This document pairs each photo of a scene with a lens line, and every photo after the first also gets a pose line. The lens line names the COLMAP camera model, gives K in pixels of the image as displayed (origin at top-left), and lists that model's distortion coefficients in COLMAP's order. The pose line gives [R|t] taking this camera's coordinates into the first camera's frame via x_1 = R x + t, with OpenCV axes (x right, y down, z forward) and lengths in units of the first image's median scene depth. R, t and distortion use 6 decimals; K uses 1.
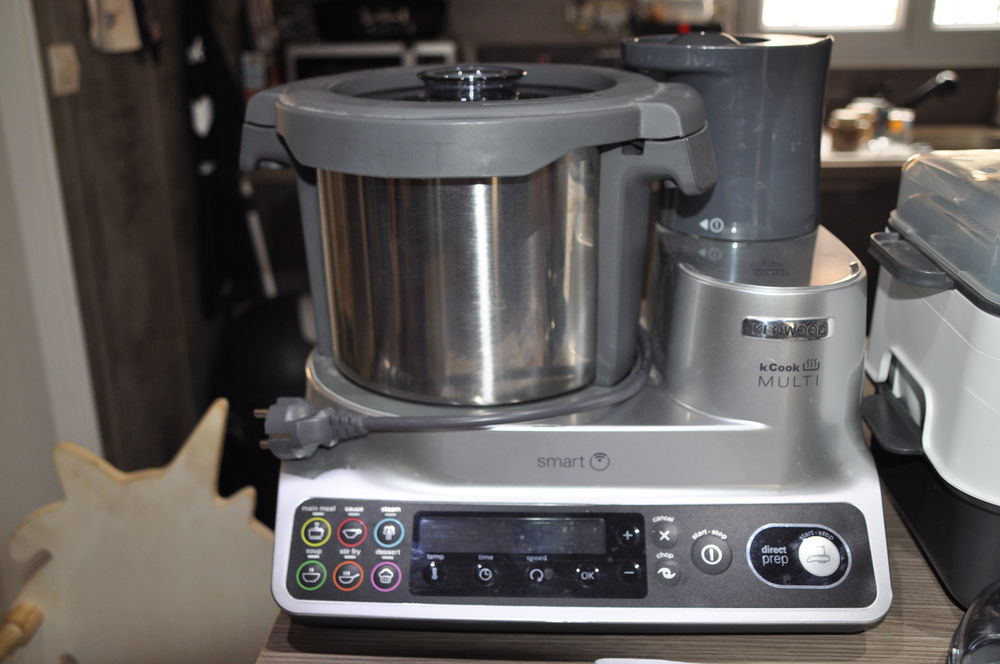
lens RADIAL K [[1022.5, 0, 502.3], [0, 1022.5, 340.3], [0, 0, 1]] dist [-0.040276, 0.000000]
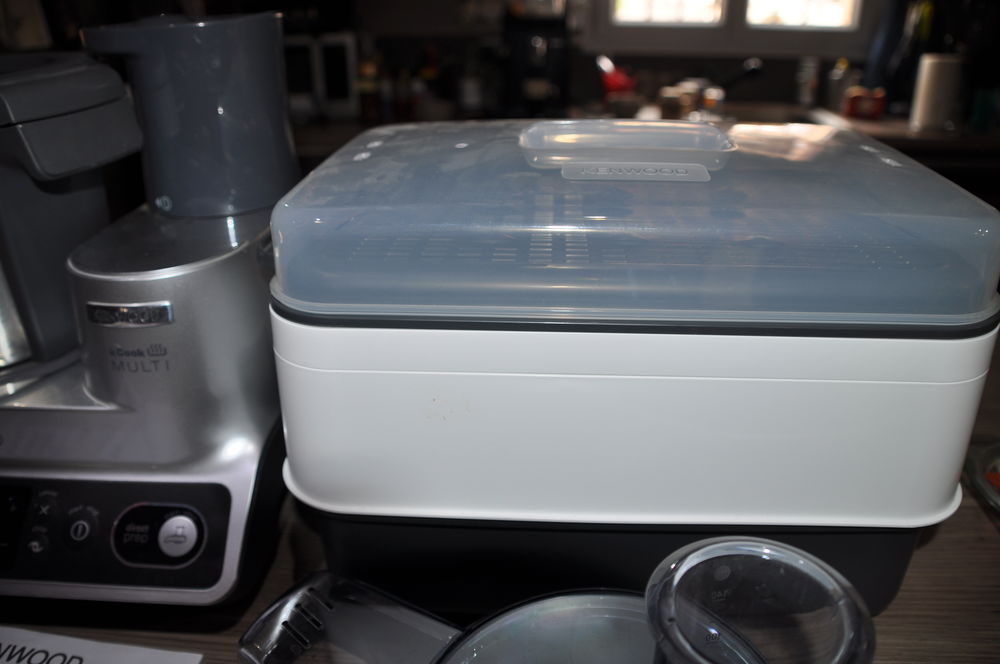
lens RADIAL K [[784.6, 0, 498.3], [0, 784.6, 329.0], [0, 0, 1]] dist [-0.137487, 0.001693]
pose [[0.999959, -0.000529, 0.009011, 0.616718], [-0.000197, 0.996764, 0.080382, -0.055075], [-0.009024, -0.080381, 0.996723, 0.252625]]
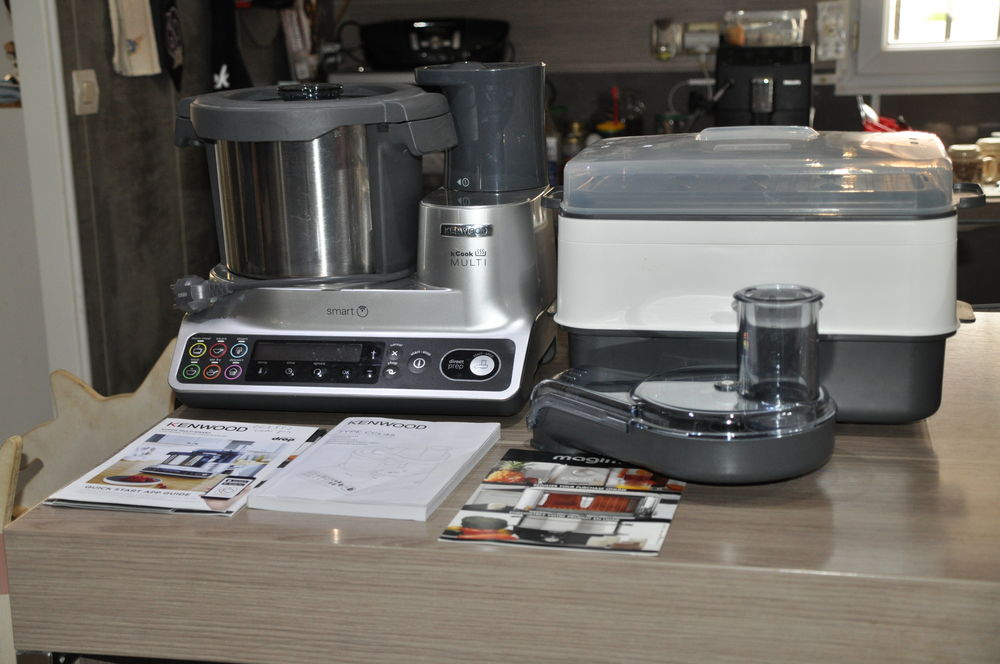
lens RADIAL K [[1482.7, 0, 499.1], [0, 1482.7, 331.8], [0, 0, 1]] dist [0.073680, 0.000000]
pose [[0.990262, 0.022456, -0.137395, 0.664622], [-0.037580, 0.993387, -0.108491, 0.415313], [0.134050, 0.112597, 0.984557, -1.394727]]
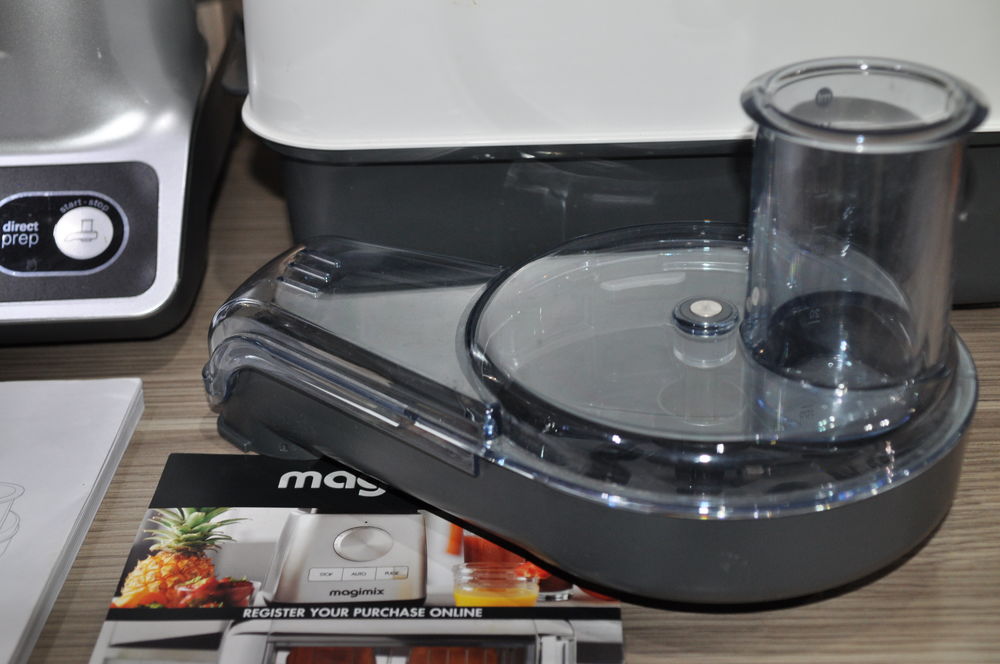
lens RADIAL K [[1658.8, 0, 500.3], [0, 1658.8, 333.1], [0, 0, 1]] dist [0.043546, 0.000000]
pose [[0.996924, -0.045708, 0.063668, 0.520035], [0.035814, 0.988234, 0.148696, 0.115723], [-0.069716, -0.145958, 0.986831, -0.194832]]
